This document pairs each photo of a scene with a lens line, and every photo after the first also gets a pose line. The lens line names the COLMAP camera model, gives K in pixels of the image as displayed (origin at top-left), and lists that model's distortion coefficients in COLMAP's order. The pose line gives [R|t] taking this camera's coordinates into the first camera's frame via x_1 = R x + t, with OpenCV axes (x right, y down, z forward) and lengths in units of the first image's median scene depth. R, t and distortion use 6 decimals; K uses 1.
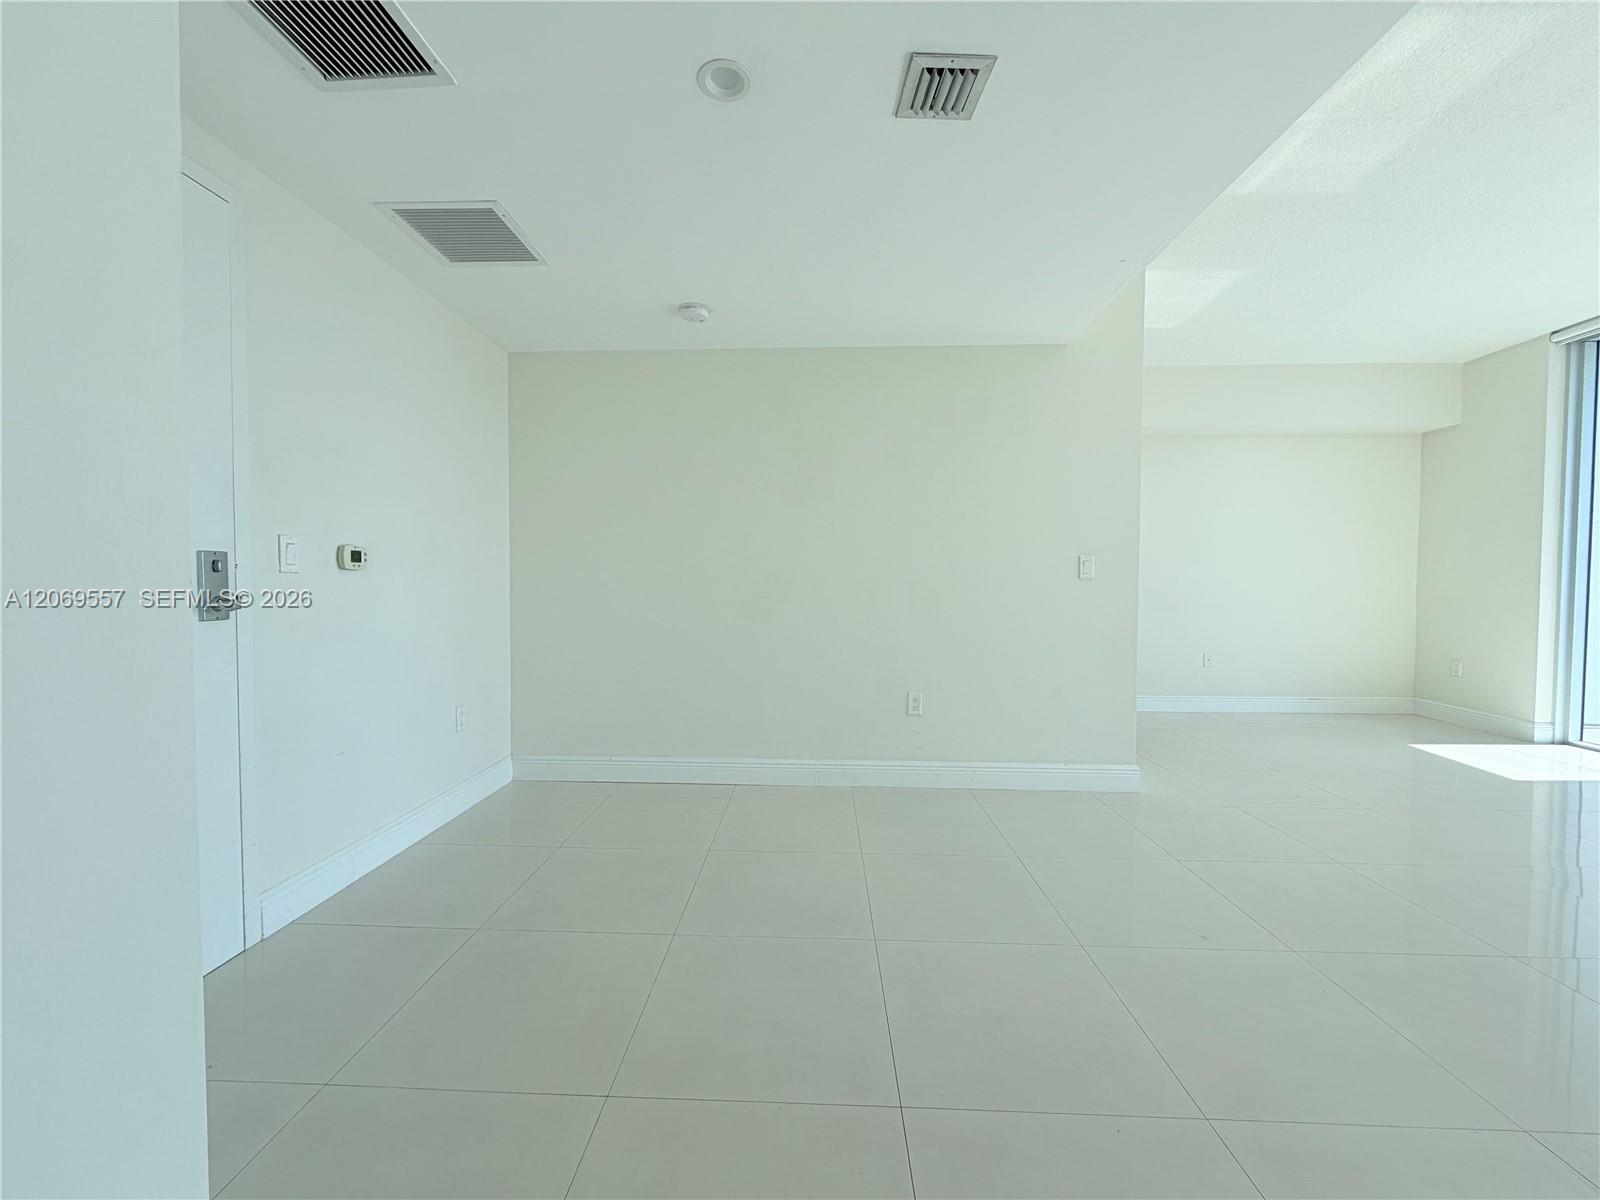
lens RADIAL K [[636.2, 0, 792.1], [0, 636.2, 601.6], [0, 0, 1]] dist [0.000686, -0.000079]
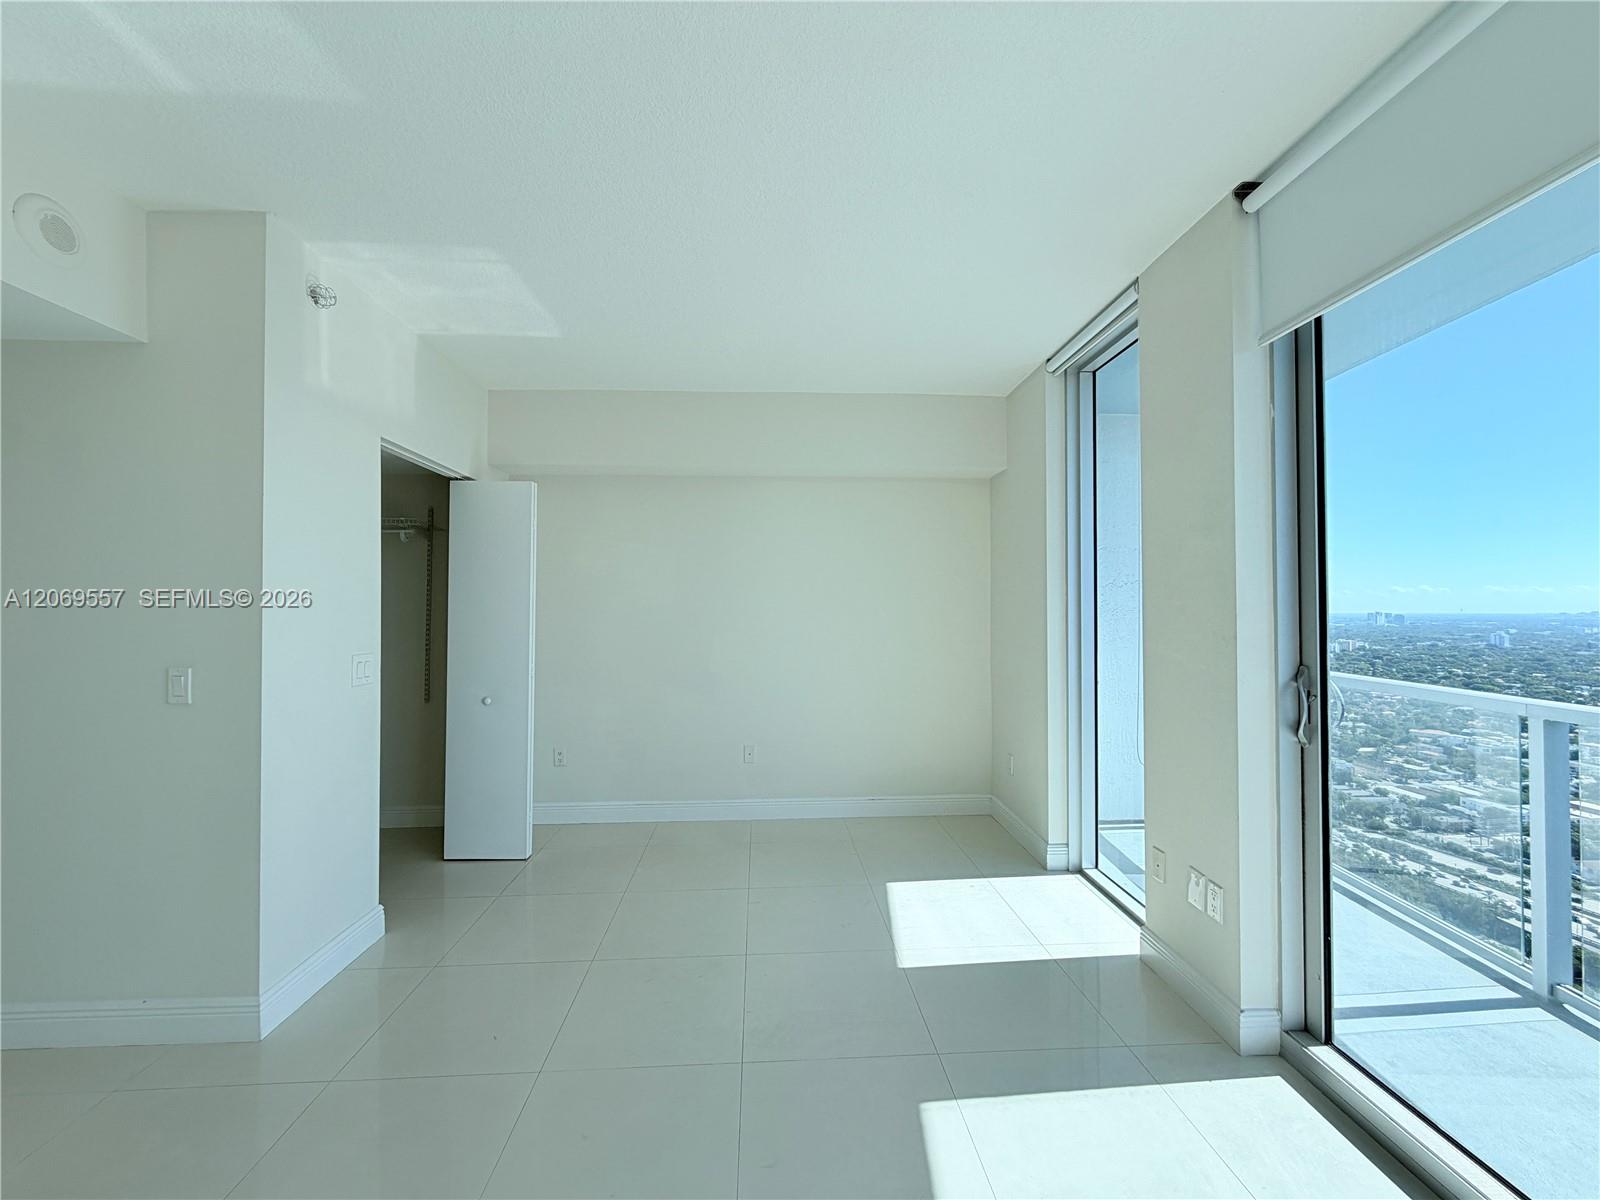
lens RADIAL K [[636.2, 0, 792.1], [0, 636.2, 601.6], [0, 0, 1]] dist [0.000686, -0.000079]
pose [[0.995536, -0.006756, 0.094137, 0.781926], [0.010877, 0.999001, -0.043339, -0.080105], [-0.093750, 0.044169, 0.994616, 0.230929]]
